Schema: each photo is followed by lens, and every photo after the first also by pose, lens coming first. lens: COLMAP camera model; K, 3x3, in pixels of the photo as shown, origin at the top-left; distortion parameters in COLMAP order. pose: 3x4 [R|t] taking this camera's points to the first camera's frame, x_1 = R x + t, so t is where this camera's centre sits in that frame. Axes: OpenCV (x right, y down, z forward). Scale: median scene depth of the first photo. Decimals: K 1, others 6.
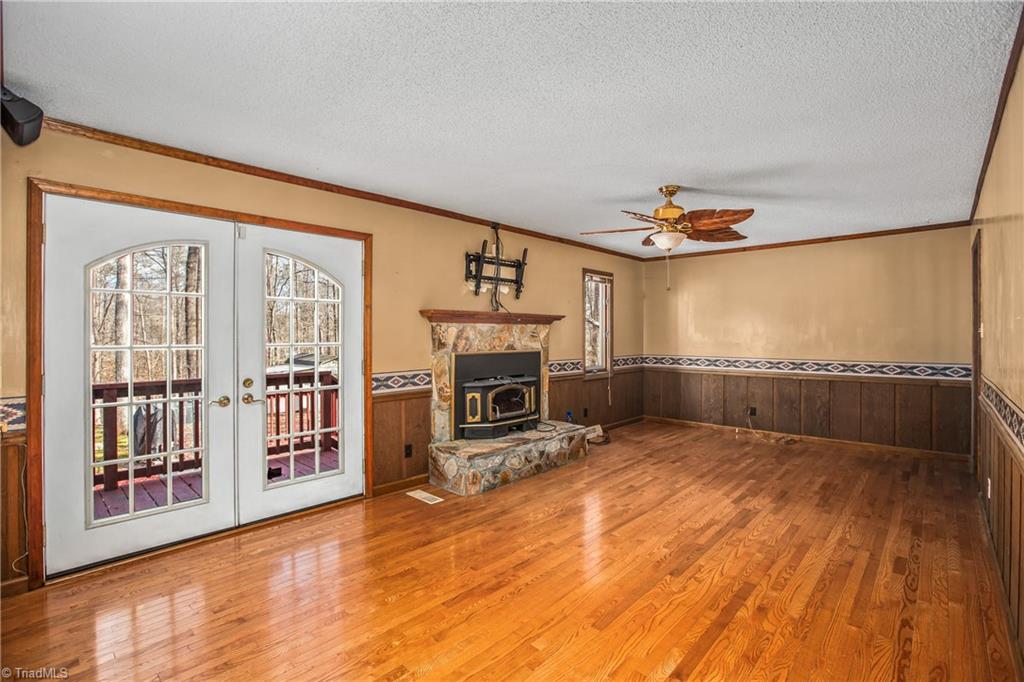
lens RADIAL K [[487.6, 0, 513.3], [0, 487.6, 340.9], [0, 0, 1]] dist [-0.002662, 0.004091]
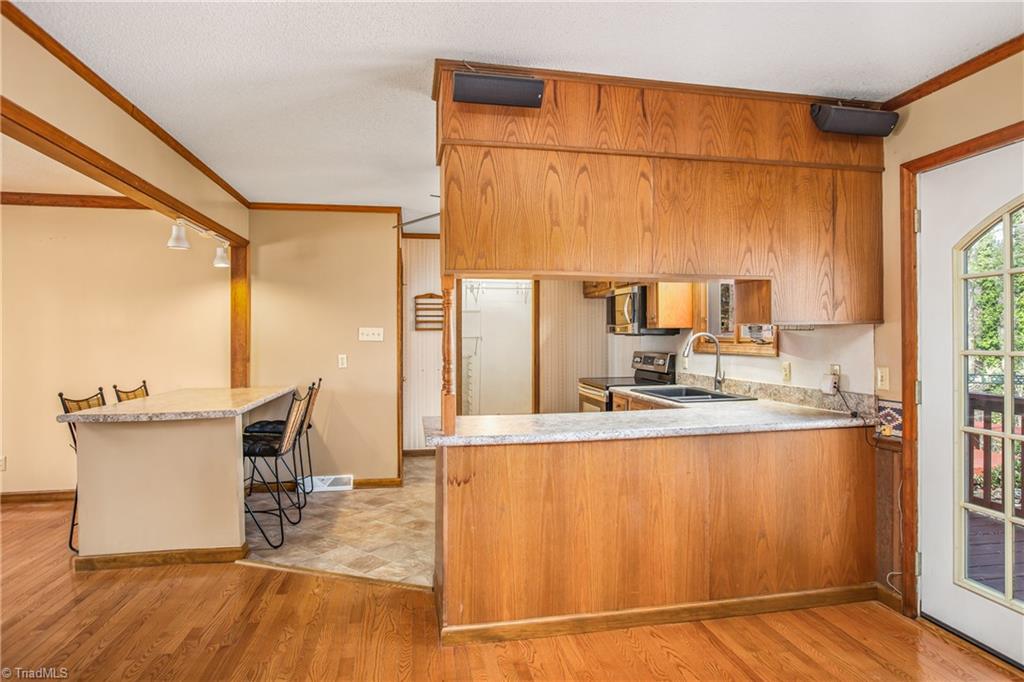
lens RADIAL K [[562.4, 0, 514.7], [0, 562.4, 340.4], [0, 0, 1]] dist [-0.017937, 0.000551]
pose [[-0.600928, 0.003280, -0.799296, 0.166462], [0.000058, 0.999992, 0.004060, -0.004806], [0.799303, 0.002394, -0.600923, 0.578824]]
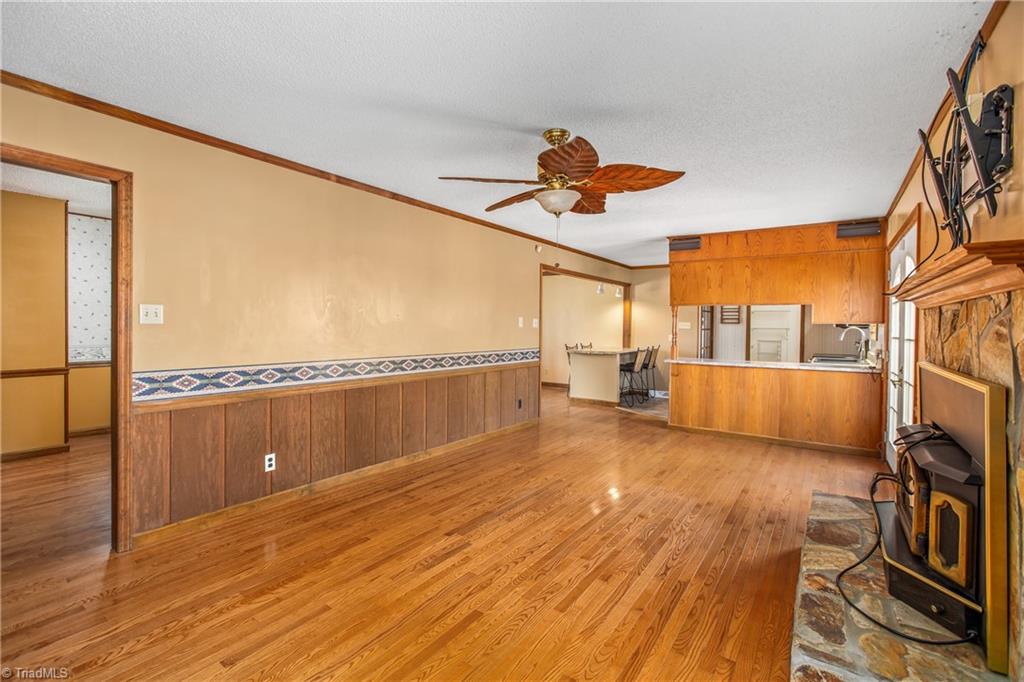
lens RADIAL K [[487.6, 0, 515.2], [0, 487.6, 335.1], [0, 0, 1]] dist [-0.002662, 0.004091]
pose [[-0.987398, -0.013189, -0.157708, 0.449144], [-0.016874, 0.999614, 0.022055, -0.004930], [0.157356, 0.024438, -0.987239, 1.551821]]
